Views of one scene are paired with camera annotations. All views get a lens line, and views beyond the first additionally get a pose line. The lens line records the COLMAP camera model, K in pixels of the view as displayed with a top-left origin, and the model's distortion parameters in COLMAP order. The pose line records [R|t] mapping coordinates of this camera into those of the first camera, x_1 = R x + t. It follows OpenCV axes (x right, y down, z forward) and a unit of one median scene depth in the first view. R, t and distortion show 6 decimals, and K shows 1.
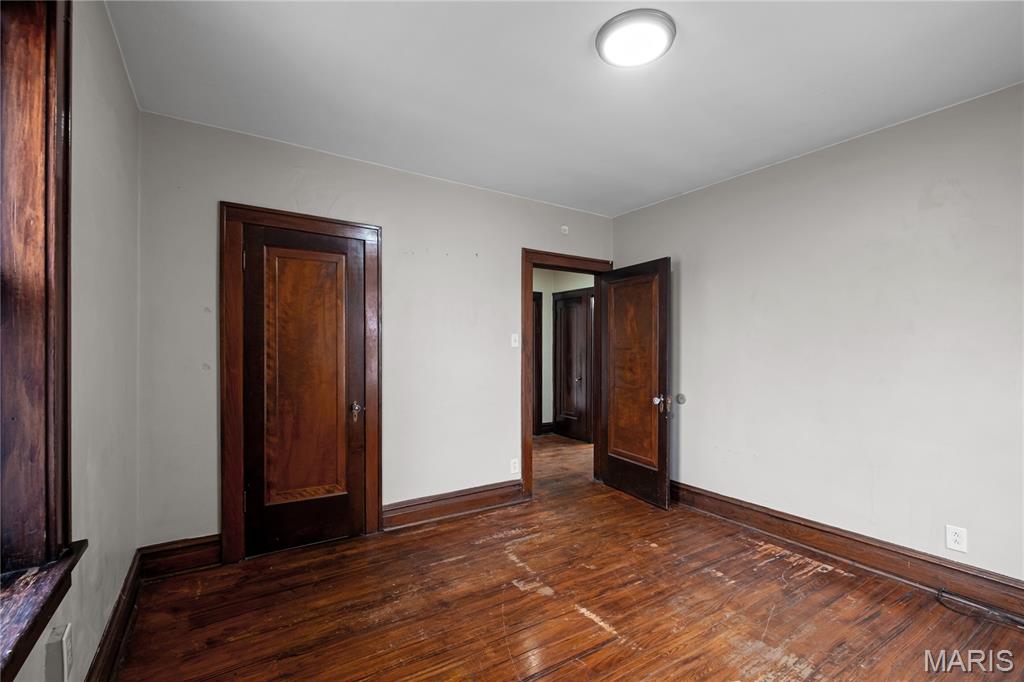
lens RADIAL K [[449.5, 0, 510.9], [0, 449.5, 340.5], [0, 0, 1]] dist [-0.002511, -0.000879]
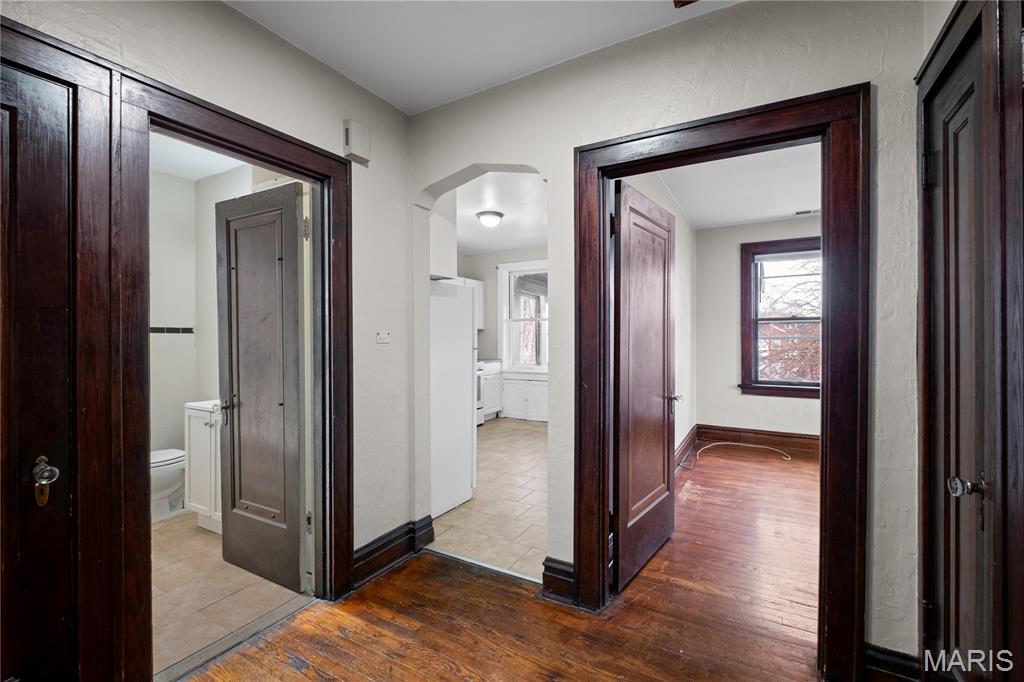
lens RADIAL K [[449.5, 0, 510.9], [0, 449.5, 340.5], [0, 0, 1]] dist [-0.002511, -0.000879]
pose [[-0.459851, -0.011854, 0.887917, -0.394700], [-0.013464, 0.999889, 0.006377, 0.050109], [-0.887894, -0.009022, -0.459960, 2.770101]]
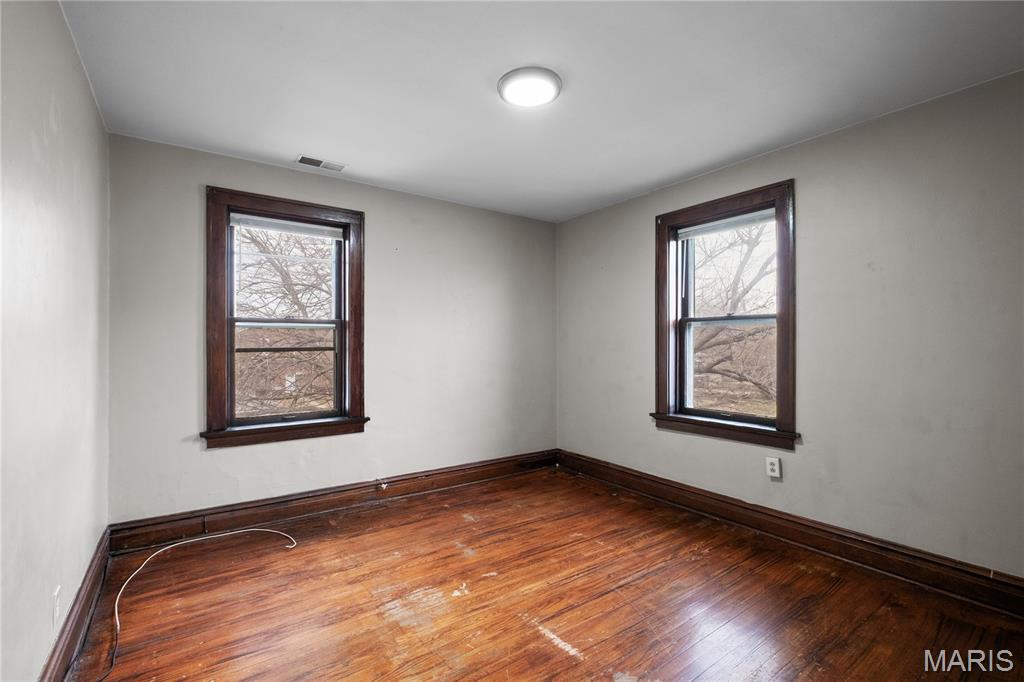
lens RADIAL K [[449.5, 0, 510.9], [0, 449.5, 340.5], [0, 0, 1]] dist [-0.002511, -0.000879]
pose [[-0.998794, -0.006461, -0.048677, 0.340060], [-0.005255, 0.999677, -0.024865, 0.034894], [0.048822, -0.024579, -0.998505, 1.954321]]
